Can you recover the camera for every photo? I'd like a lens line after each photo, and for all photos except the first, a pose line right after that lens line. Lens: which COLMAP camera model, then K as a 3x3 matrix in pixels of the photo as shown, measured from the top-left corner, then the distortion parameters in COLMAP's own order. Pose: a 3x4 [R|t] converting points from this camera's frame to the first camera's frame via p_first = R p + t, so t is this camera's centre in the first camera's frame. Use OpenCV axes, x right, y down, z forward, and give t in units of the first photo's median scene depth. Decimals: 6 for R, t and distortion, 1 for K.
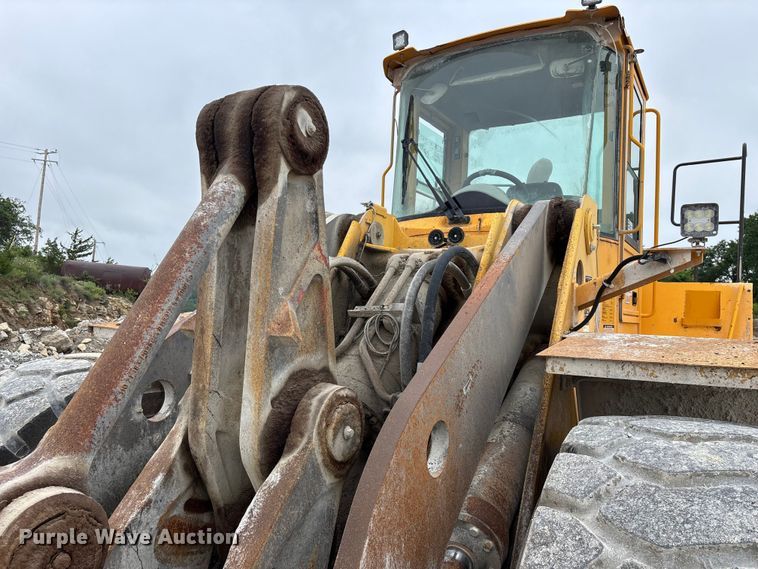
lens RADIAL K [[575.7, 0, 379.0], [0, 575.7, 284.5], [0, 0, 1]] dist [0.082401, -0.081386]
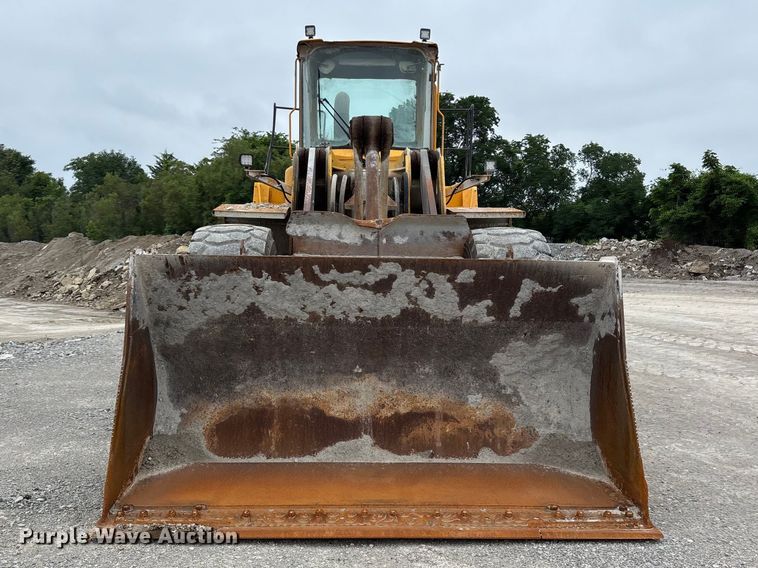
lens RADIAL K [[575.7, 0, 379.0], [0, 575.7, 284.0], [0, 0, 1]] dist [0.082401, -0.081386]
pose [[0.882541, -0.077843, 0.463747, -0.637765], [-0.004823, 0.984653, 0.174460, -0.014115], [-0.470210, -0.156204, 0.868621, -0.637548]]
